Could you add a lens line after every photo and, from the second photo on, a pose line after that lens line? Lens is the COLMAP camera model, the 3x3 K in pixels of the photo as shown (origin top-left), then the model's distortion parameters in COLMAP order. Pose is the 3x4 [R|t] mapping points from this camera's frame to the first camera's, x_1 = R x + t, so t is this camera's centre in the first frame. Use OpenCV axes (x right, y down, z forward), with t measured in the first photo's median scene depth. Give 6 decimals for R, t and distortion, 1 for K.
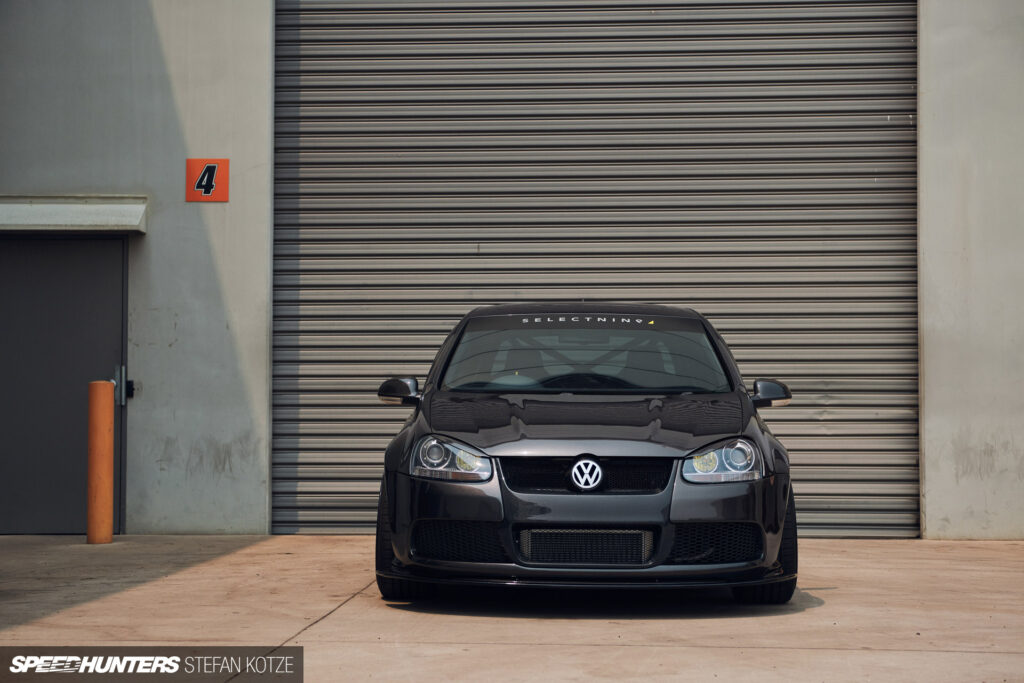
lens RADIAL K [[2210.5, 0, 512.0], [0, 2210.5, 341.5], [0, 0, 1]] dist [0.137275, 0.344187]
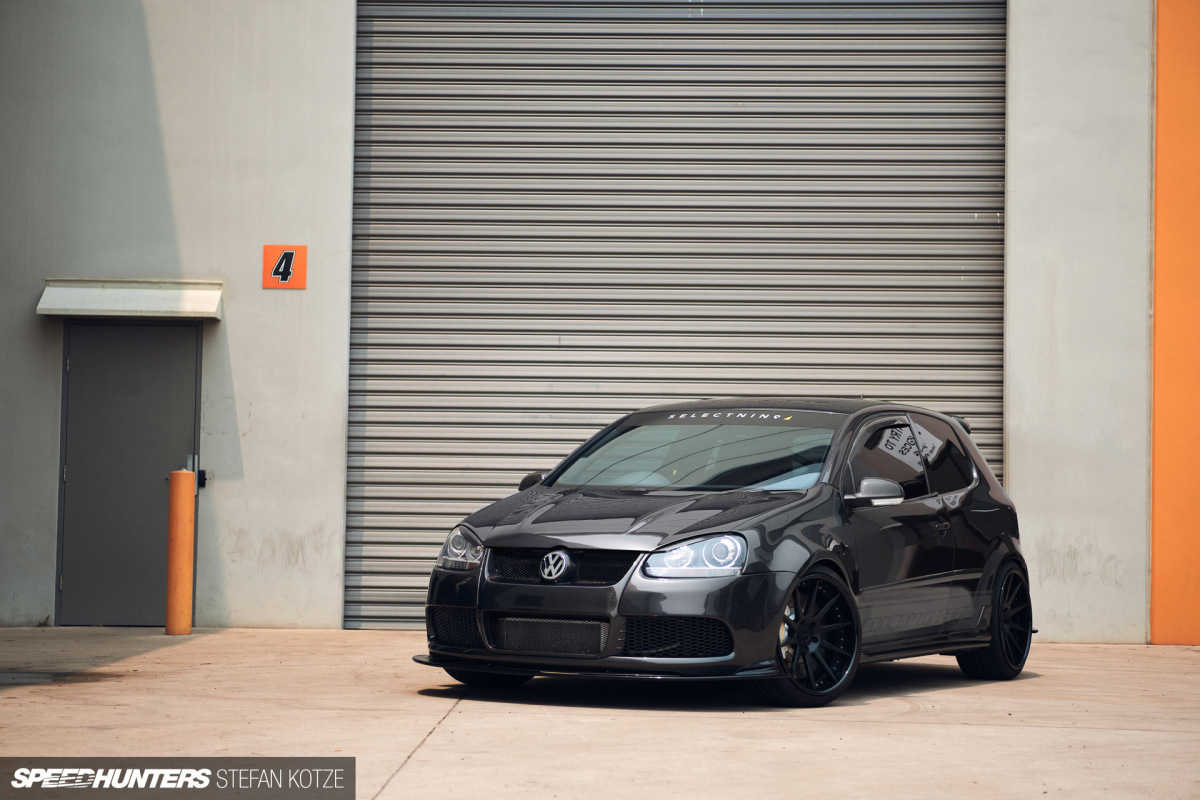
lens RADIAL K [[2571.8, 0, 600.0], [0, 2571.8, 400.0], [0, 0, 1]] dist [0.115078, 0.015508]
pose [[0.999405, 0.014987, 0.031051, -0.032948], [-0.014688, 0.999843, -0.009864, -0.004718], [-0.031194, 0.009402, 0.999469, -0.144291]]
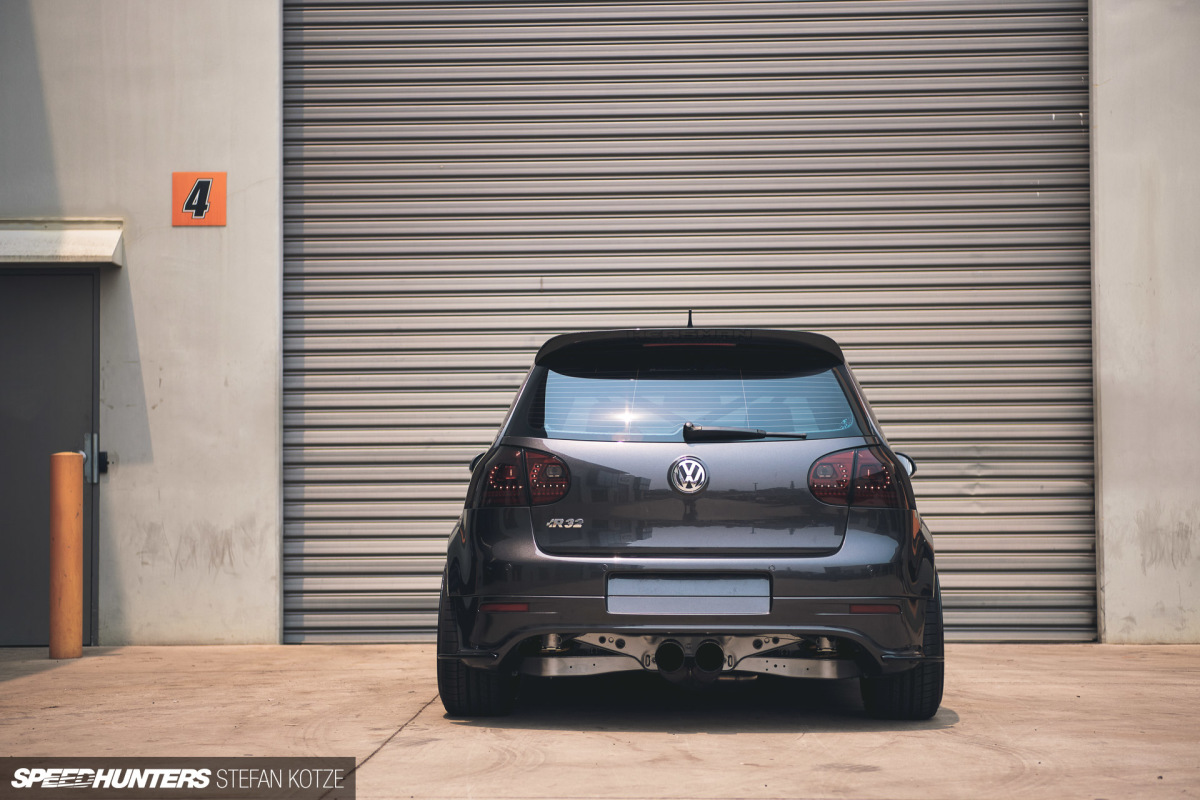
lens RADIAL K [[2590.5, 0, 600.0], [0, 2590.5, 400.0], [0, 0, 1]] dist [0.137275, 0.344187]
pose [[0.999788, -0.006756, 0.019452, -0.012682], [0.006812, 0.999973, -0.002822, 0.002901], [-0.019432, 0.002954, 0.999807, 0.066942]]
